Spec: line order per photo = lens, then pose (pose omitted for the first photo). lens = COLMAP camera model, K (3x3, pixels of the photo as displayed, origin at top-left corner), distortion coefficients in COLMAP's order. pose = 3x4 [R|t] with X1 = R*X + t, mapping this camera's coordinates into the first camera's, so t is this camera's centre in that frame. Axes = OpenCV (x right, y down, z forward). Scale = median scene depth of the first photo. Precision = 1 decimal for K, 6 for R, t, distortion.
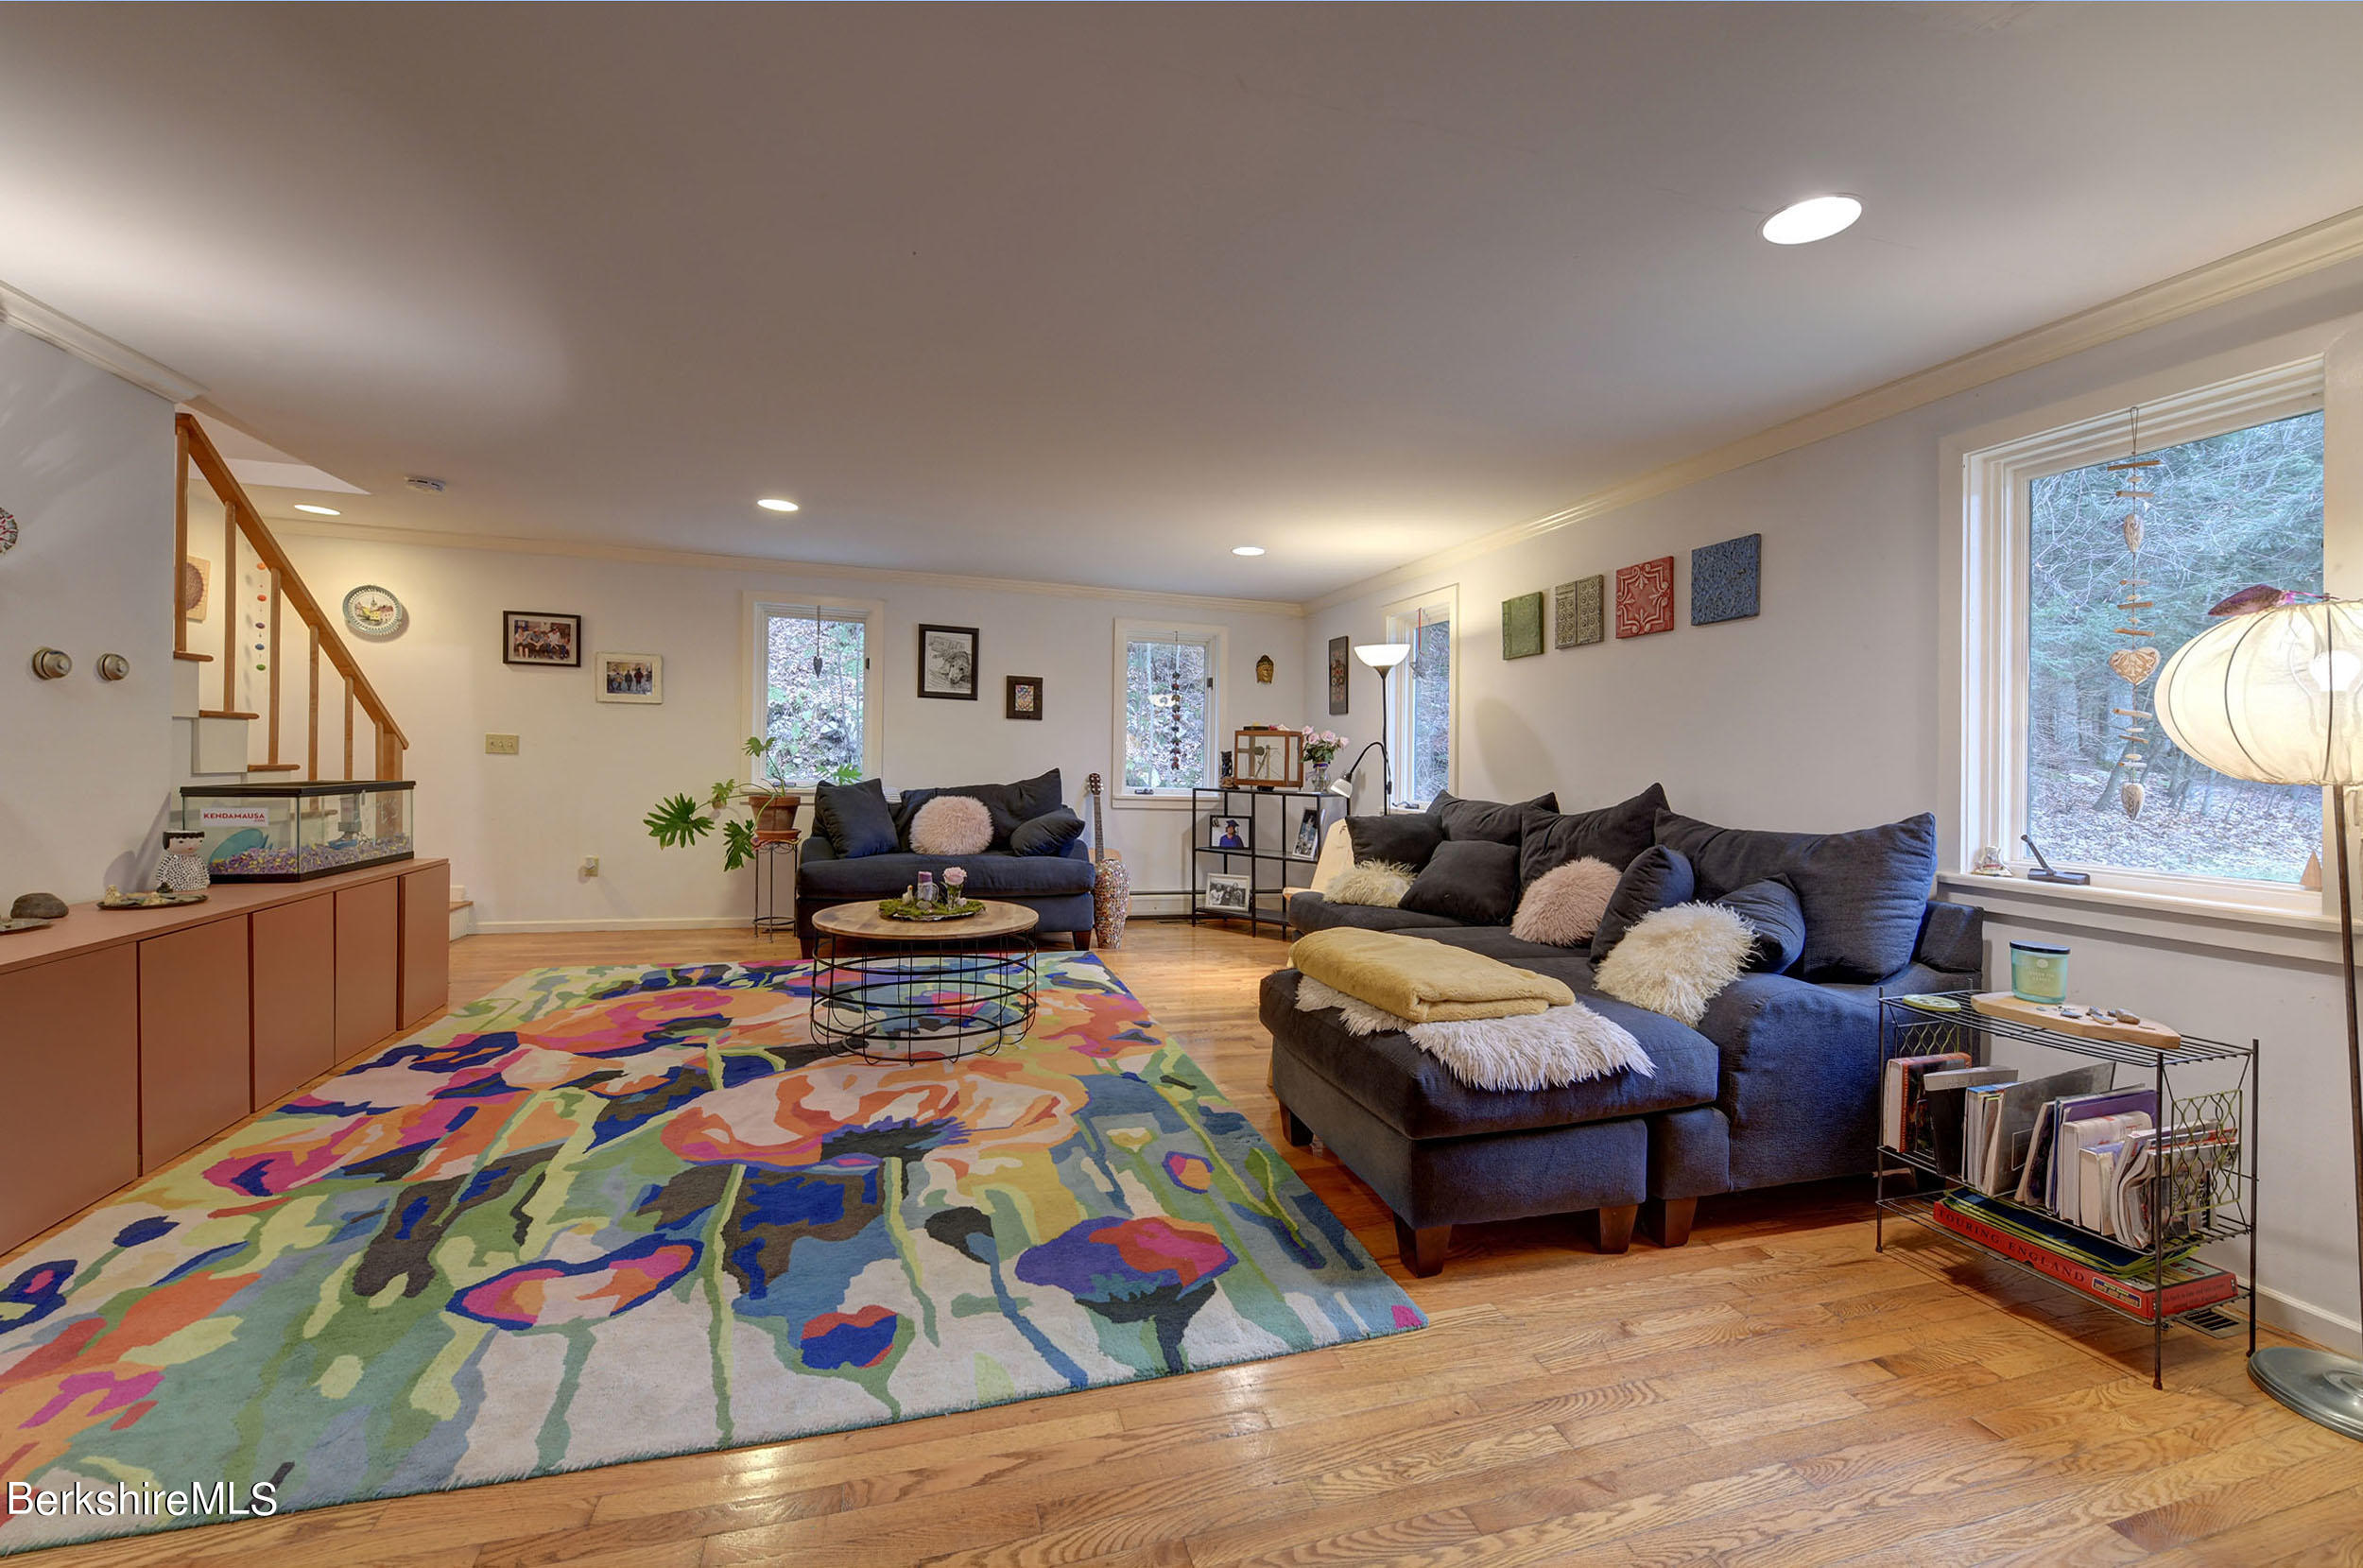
lens RADIAL K [[918.6, 0, 1137.5], [0, 918.6, 743.1], [0, 0, 1]] dist [-0.000336, -0.000116]
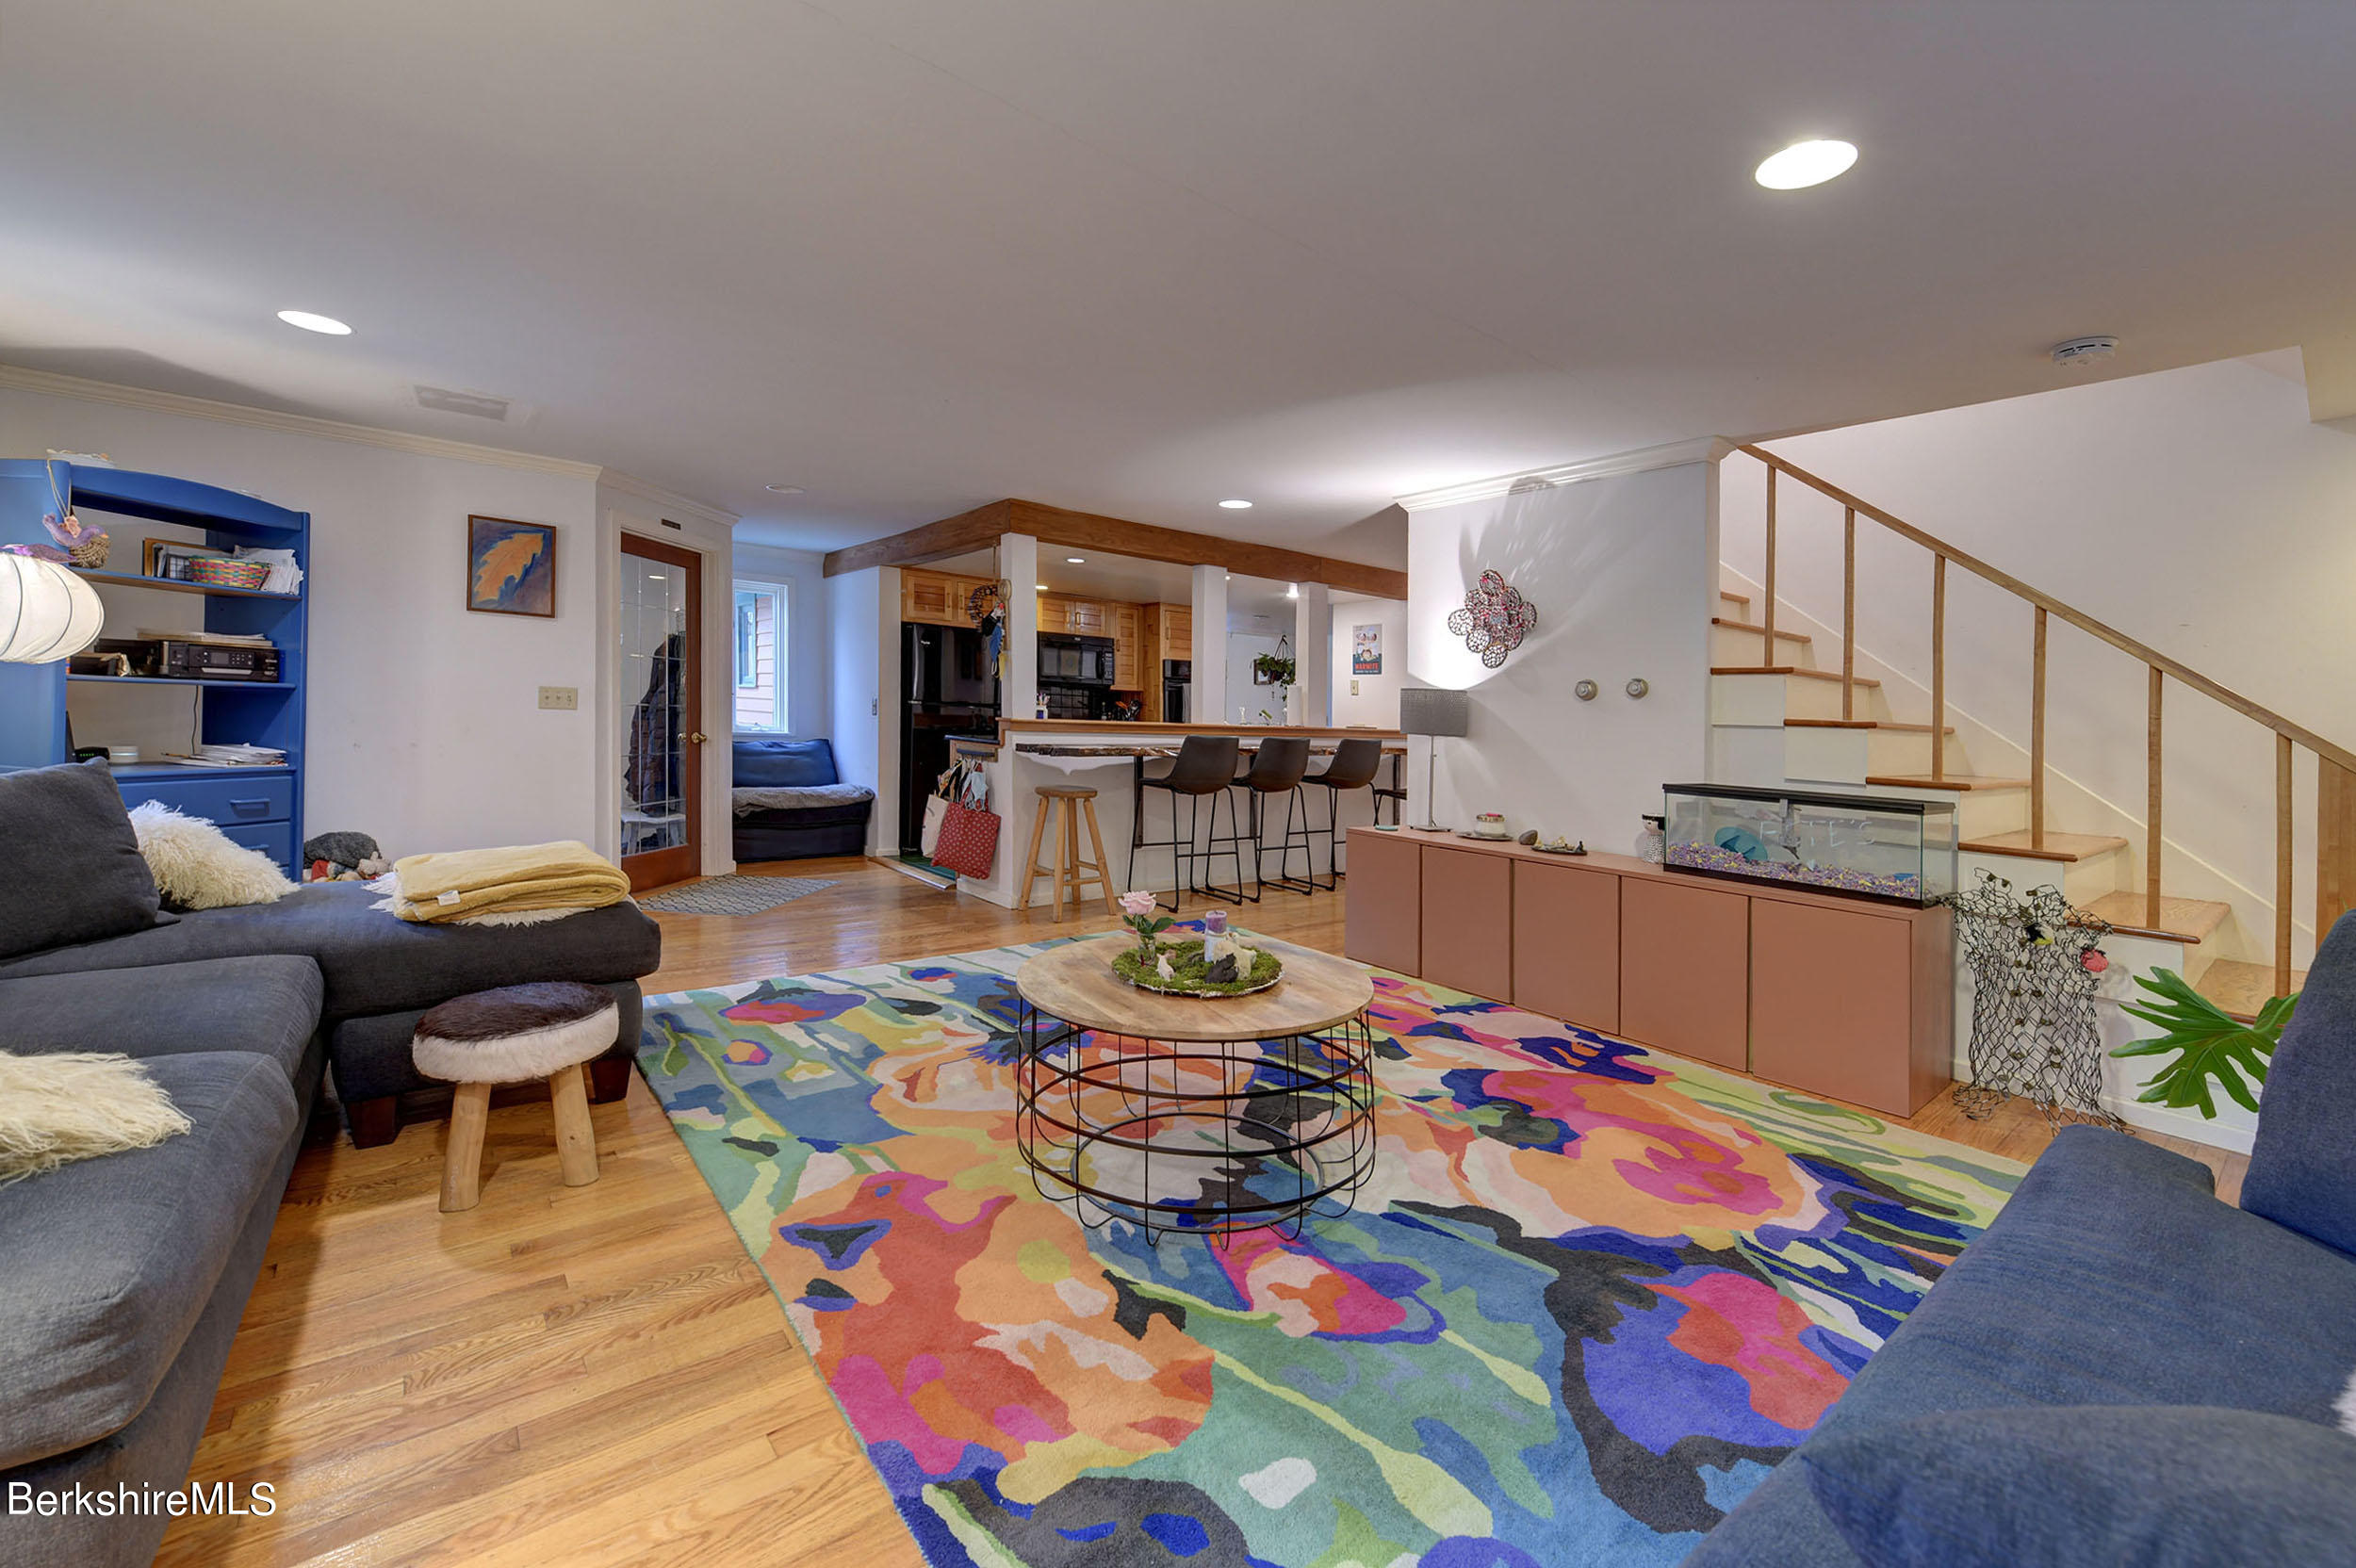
lens RADIAL K [[967.6, 0, 1204.9], [0, 967.6, 721.4], [0, 0, 1]] dist [0.000198, -0.000414]
pose [[-0.895973, -0.065618, -0.439235, 0.085743], [-0.057687, 0.997841, -0.031396, 0.051905], [0.440347, -0.002792, -0.897823, 1.961335]]
